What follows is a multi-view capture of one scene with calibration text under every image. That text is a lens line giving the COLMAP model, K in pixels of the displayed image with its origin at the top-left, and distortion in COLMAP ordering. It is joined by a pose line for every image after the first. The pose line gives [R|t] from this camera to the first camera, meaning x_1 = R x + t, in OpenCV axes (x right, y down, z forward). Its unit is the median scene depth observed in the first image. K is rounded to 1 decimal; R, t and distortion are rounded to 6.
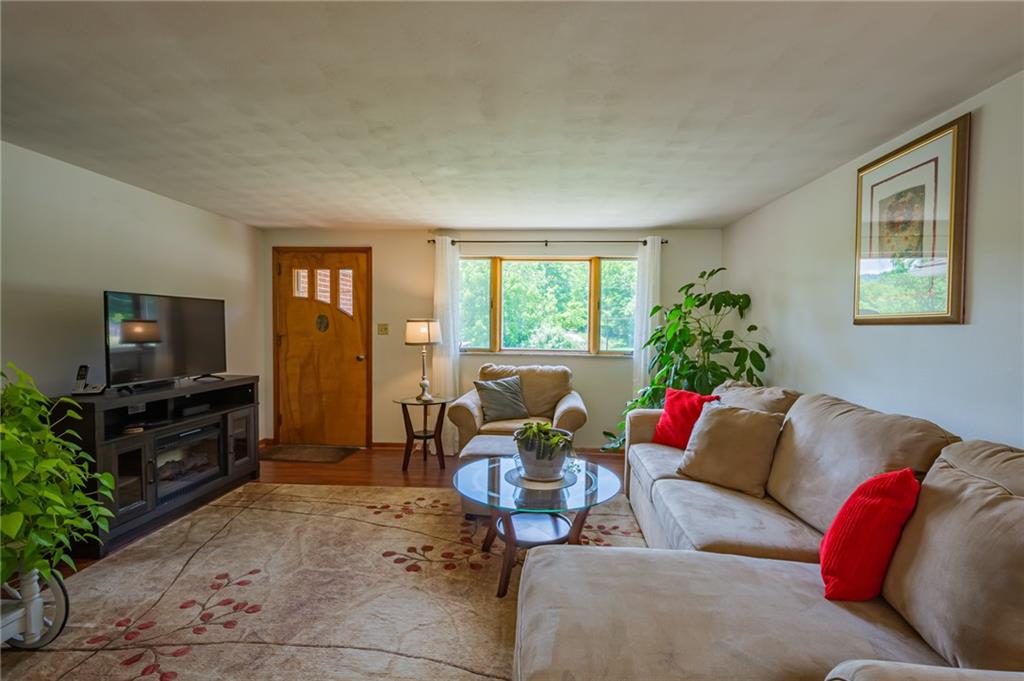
lens RADIAL K [[469.3, 0, 527.6], [0, 469.3, 340.0], [0, 0, 1]] dist [-0.001212, -0.000764]
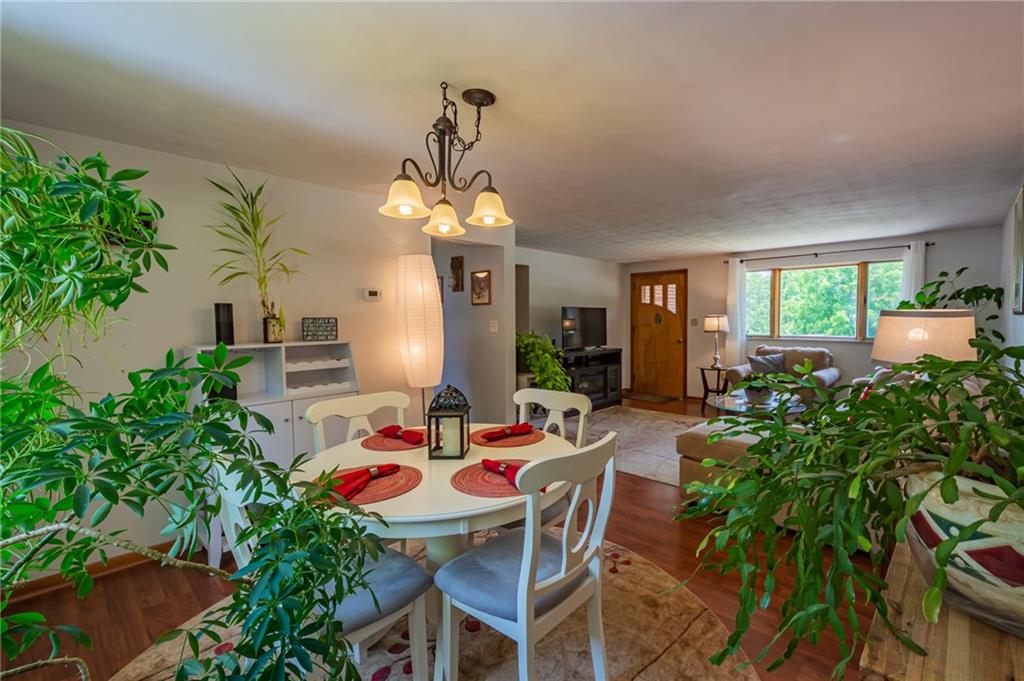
lens RADIAL K [[469.3, 0, 527.6], [0, 469.3, 340.0], [0, 0, 1]] dist [-0.001212, -0.000764]
pose [[0.744096, 0.014269, -0.667920, 0.319326], [-0.004427, 0.999855, 0.016429, 0.012889], [0.668058, -0.009268, 0.744052, -0.516883]]
